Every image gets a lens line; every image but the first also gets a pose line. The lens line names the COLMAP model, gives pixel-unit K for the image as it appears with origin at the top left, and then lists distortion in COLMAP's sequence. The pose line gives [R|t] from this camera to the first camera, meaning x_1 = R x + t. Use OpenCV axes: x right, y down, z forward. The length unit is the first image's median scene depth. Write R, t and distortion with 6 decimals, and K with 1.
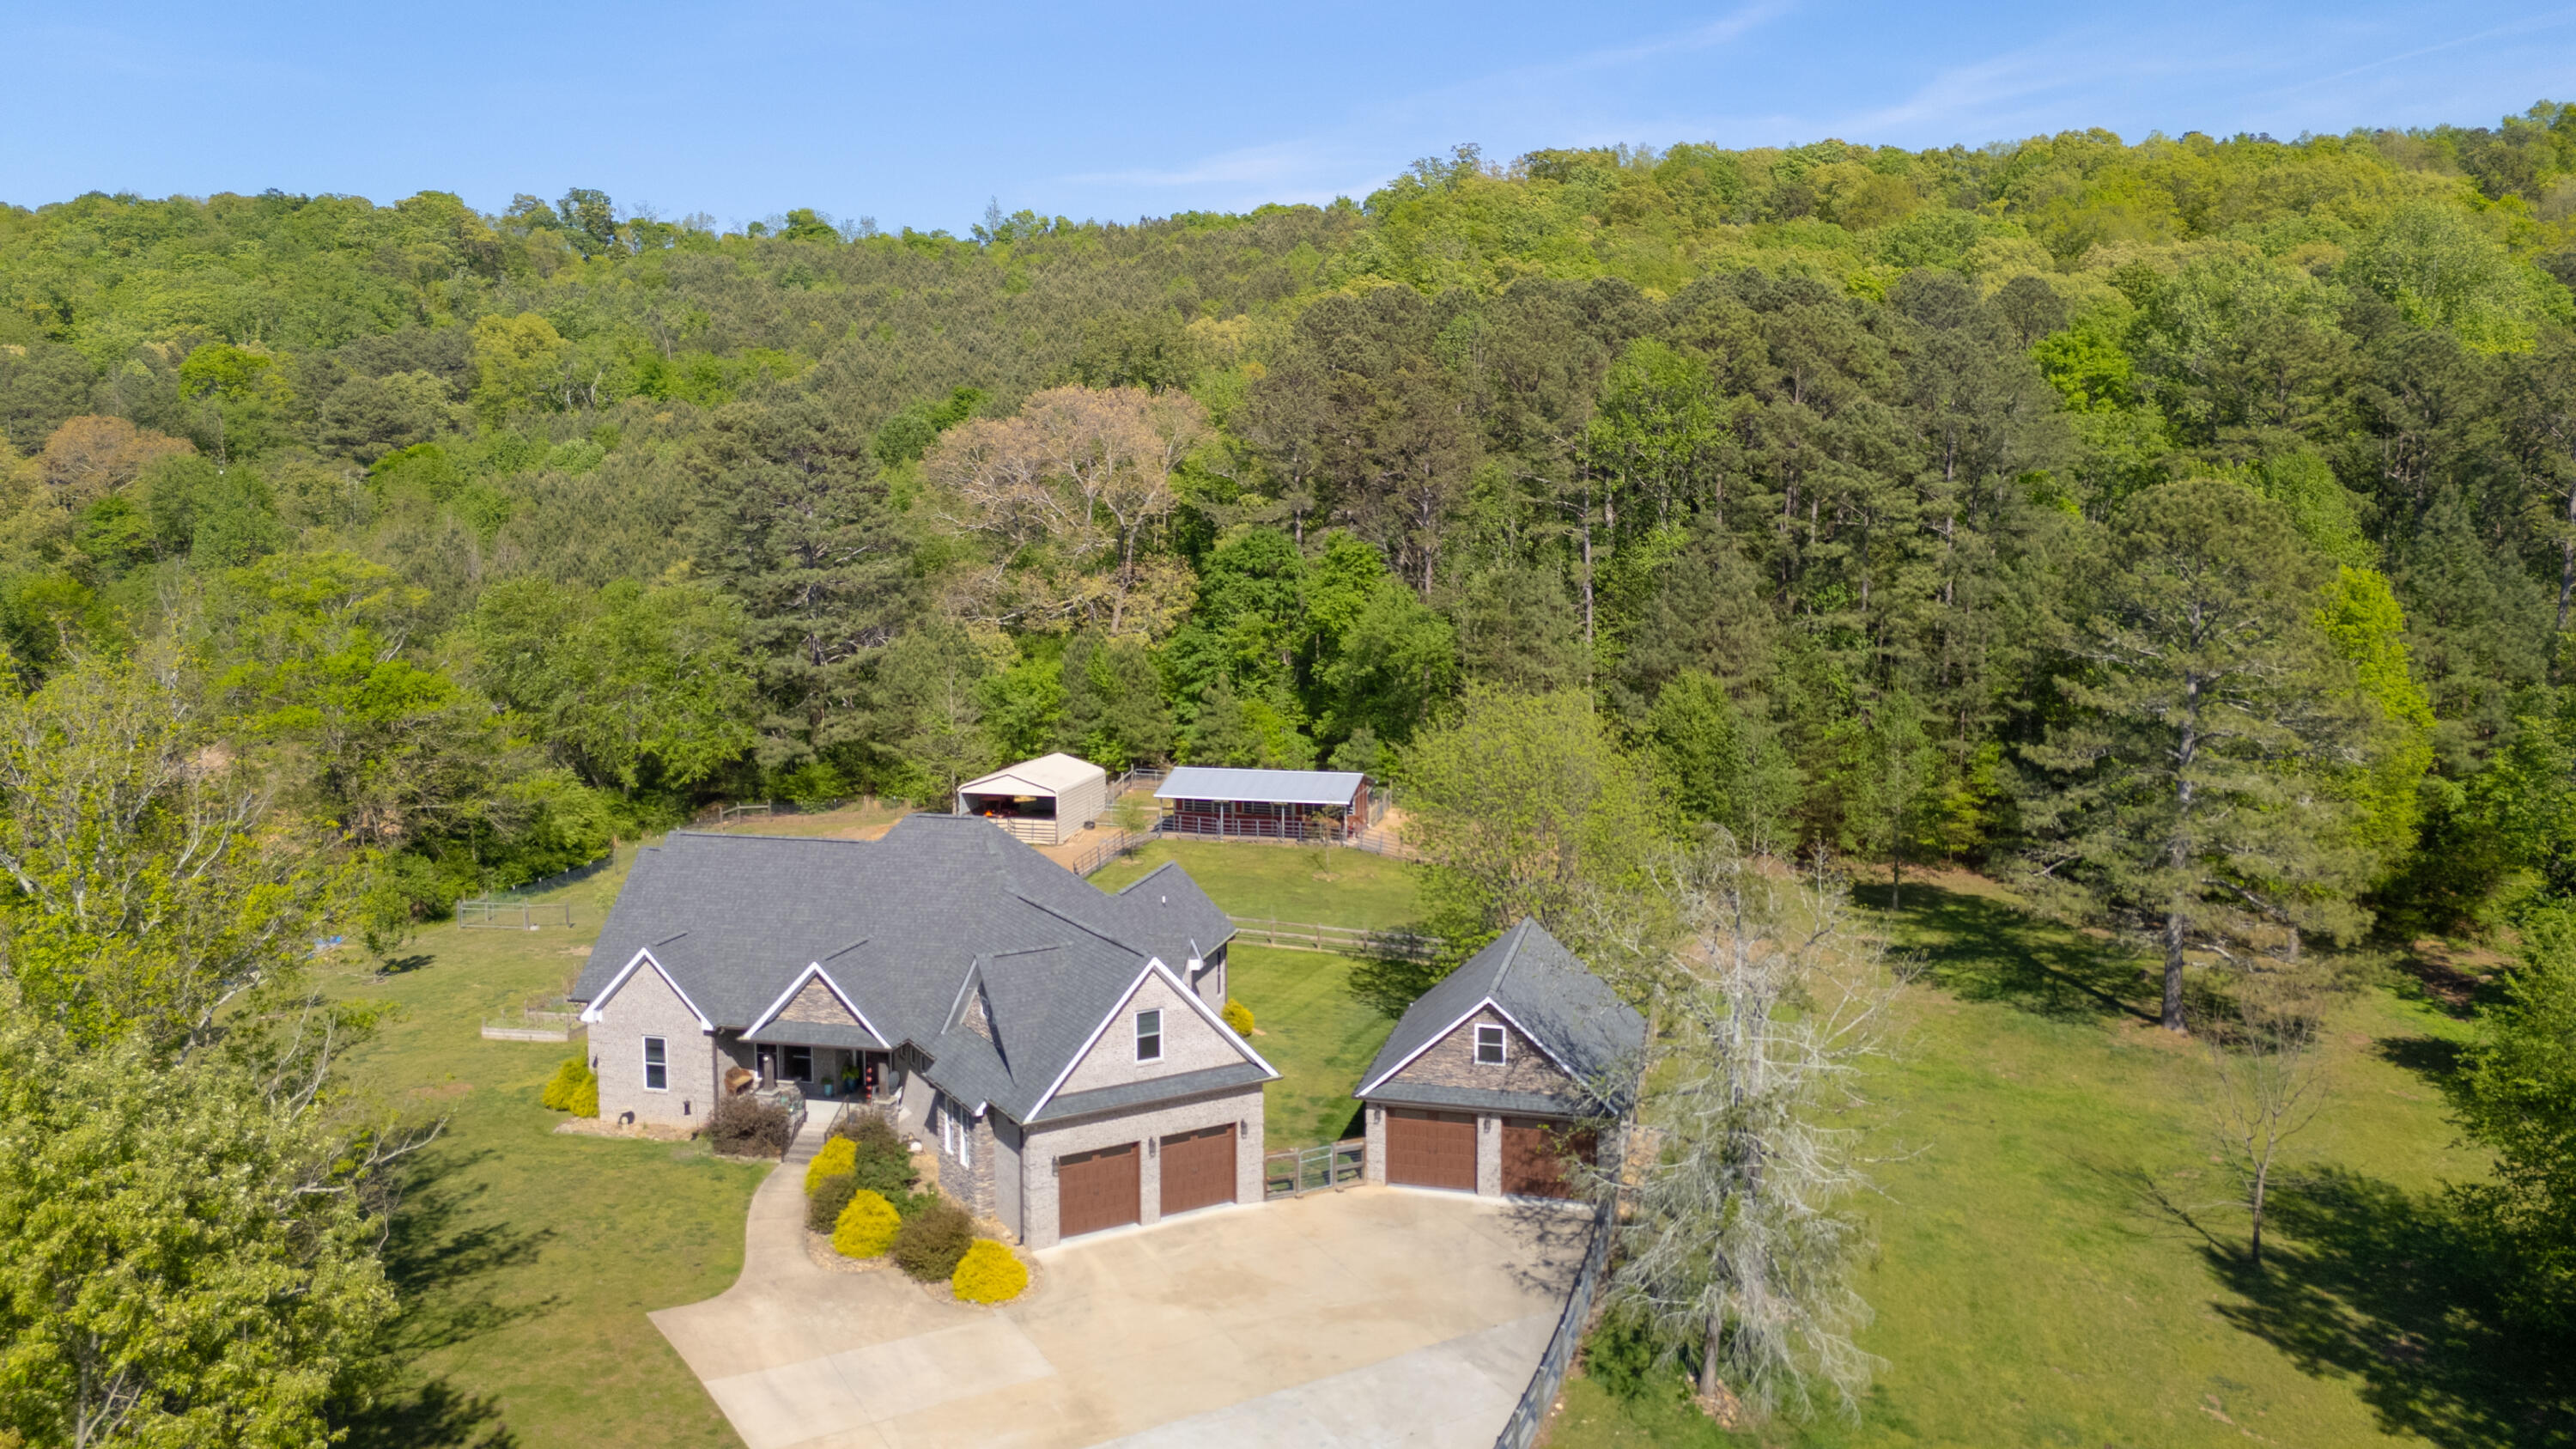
lens RADIAL K [[1876.0, 0, 1288.0], [0, 1876.0, 724.5], [0, 0, 1]] dist [0.097104, -0.110991]
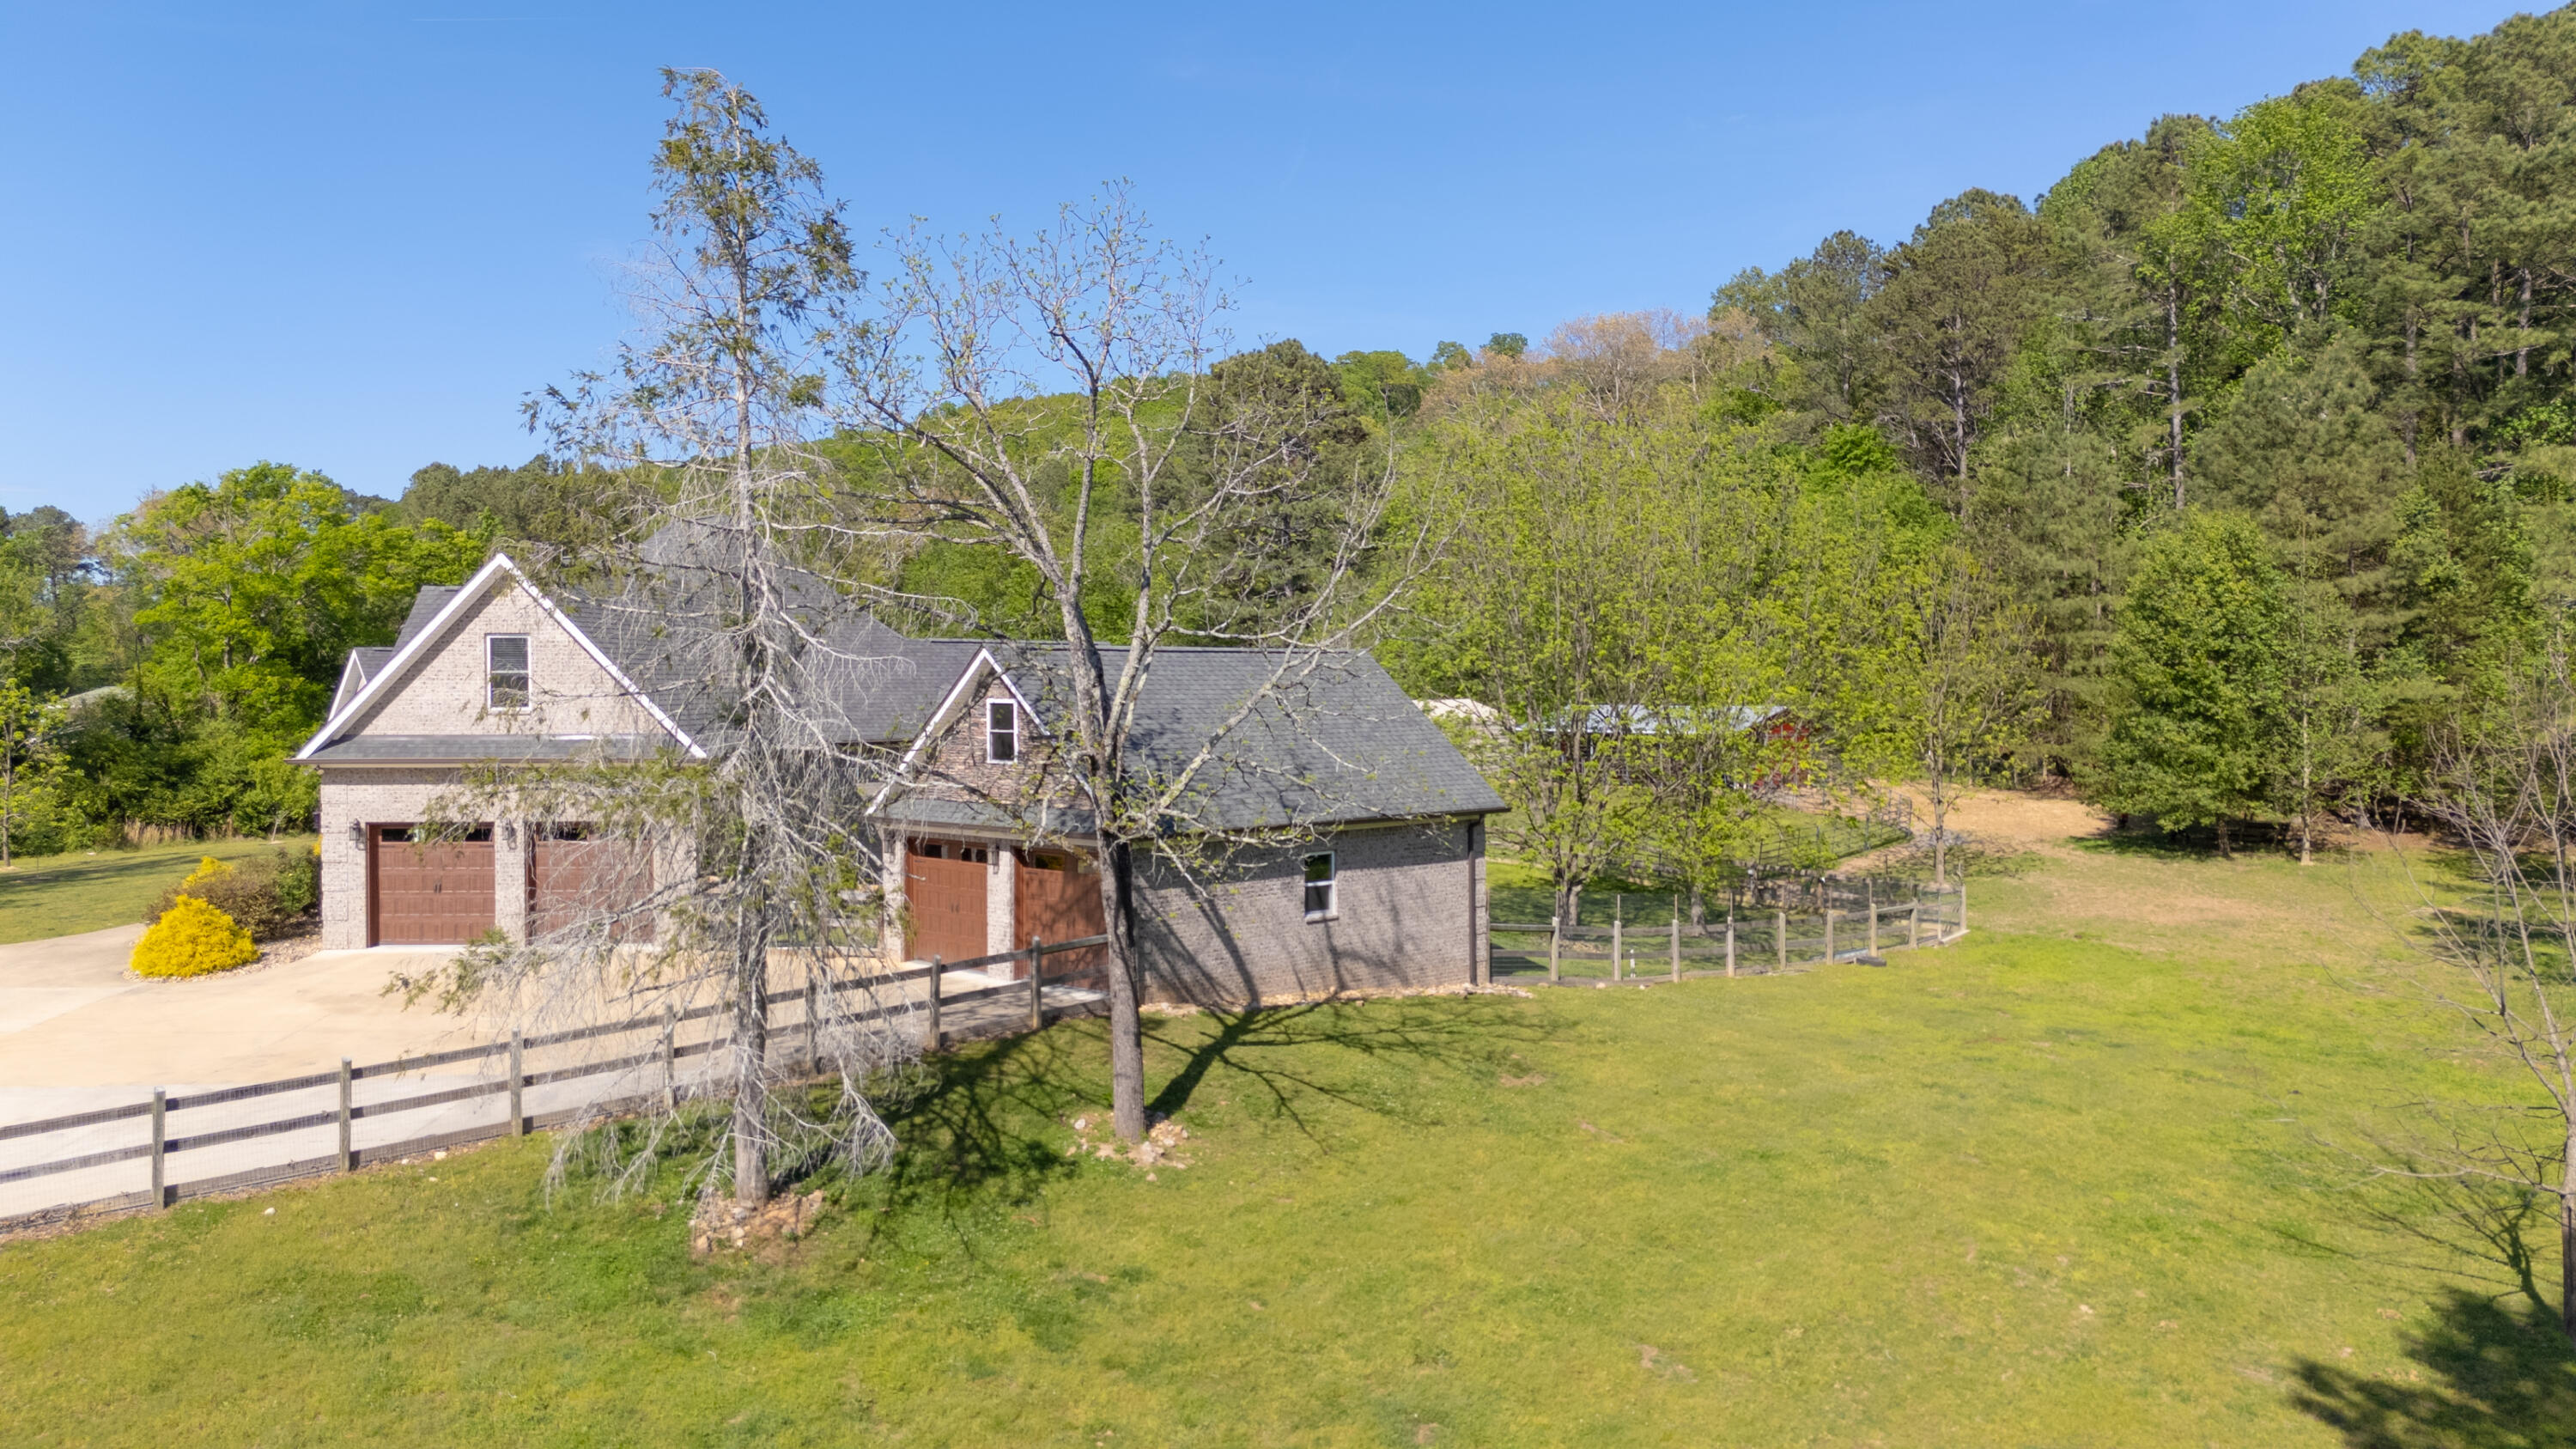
lens RADIAL K [[1875.2, 0, 1288.0], [0, 1875.2, 724.5], [0, 0, 1]] dist [0.118924, -0.142678]
pose [[0.859804, 0.010287, -0.510520, 0.266738], [-0.059596, 0.994986, -0.080321, 0.111343], [0.507134, 0.099485, 0.856106, 0.268835]]
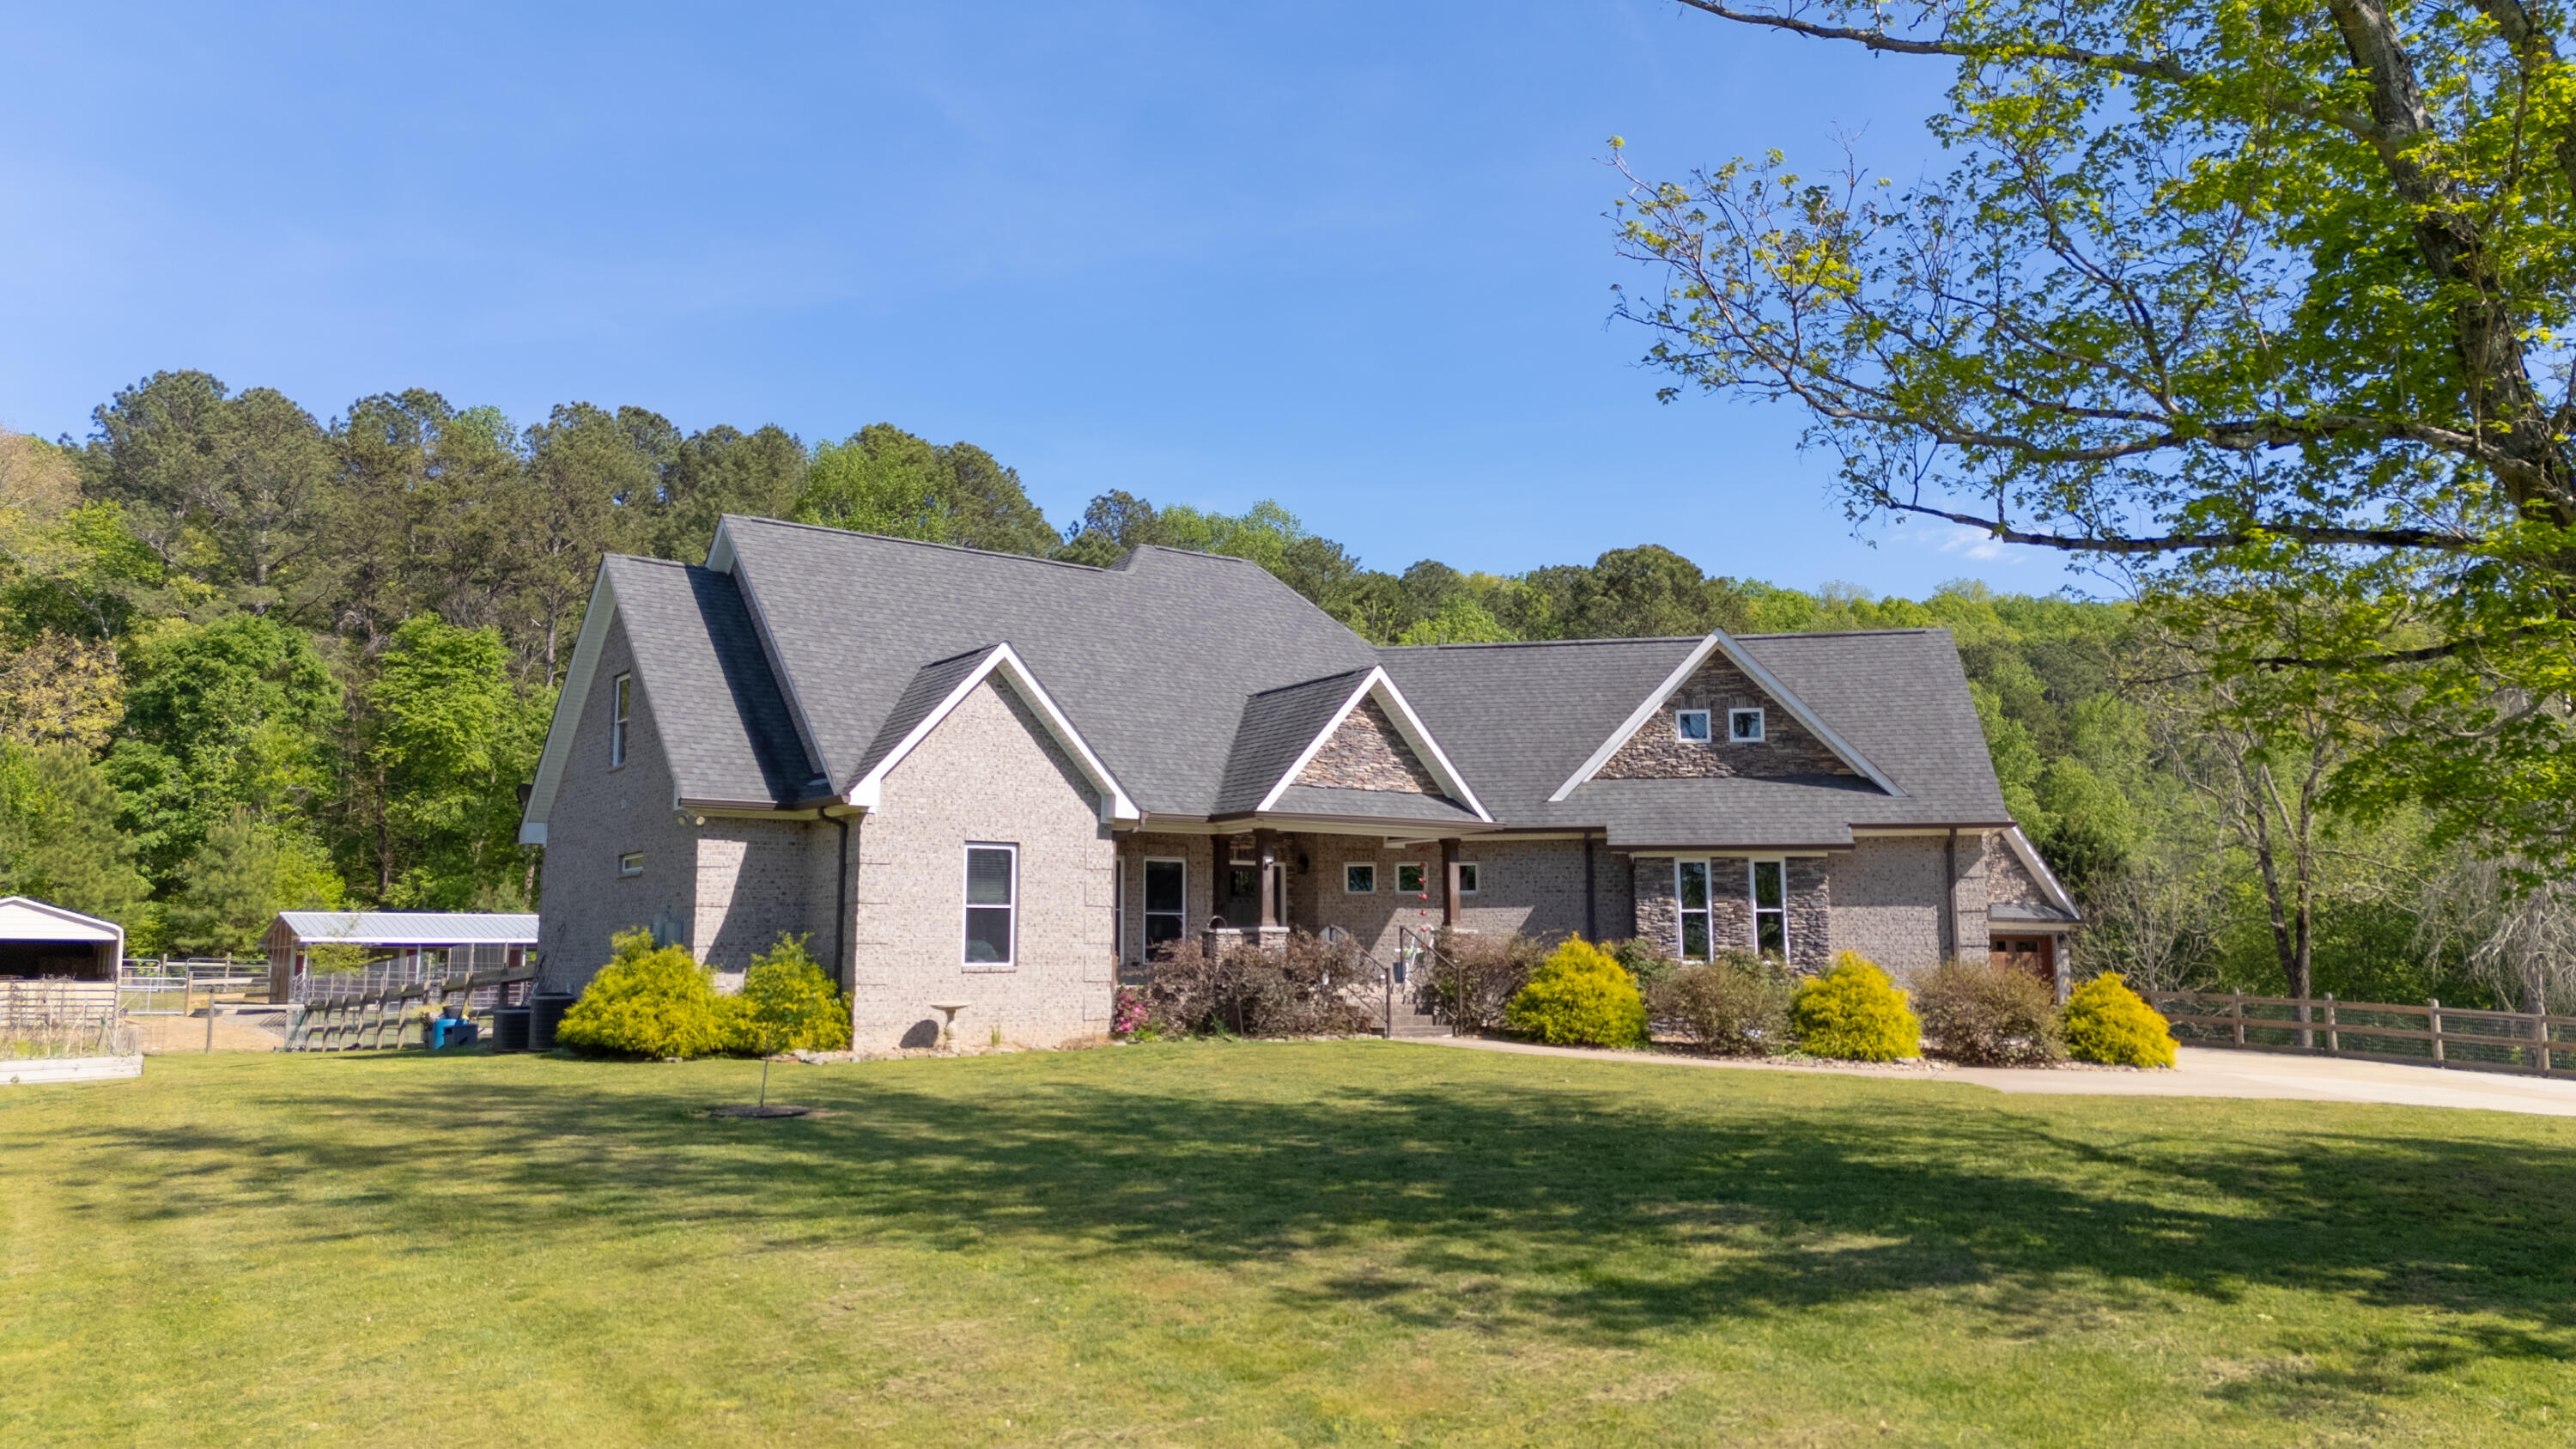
lens RADIAL K [[1875.2, 0, 1288.0], [0, 1875.2, 724.5], [0, 0, 1]] dist [0.118924, -0.142678]
pose [[0.629180, 0.101998, 0.770538, -0.369362], [0.098204, 0.972976, -0.208983, 0.136862], [-0.771031, 0.207158, 0.602160, 0.380459]]
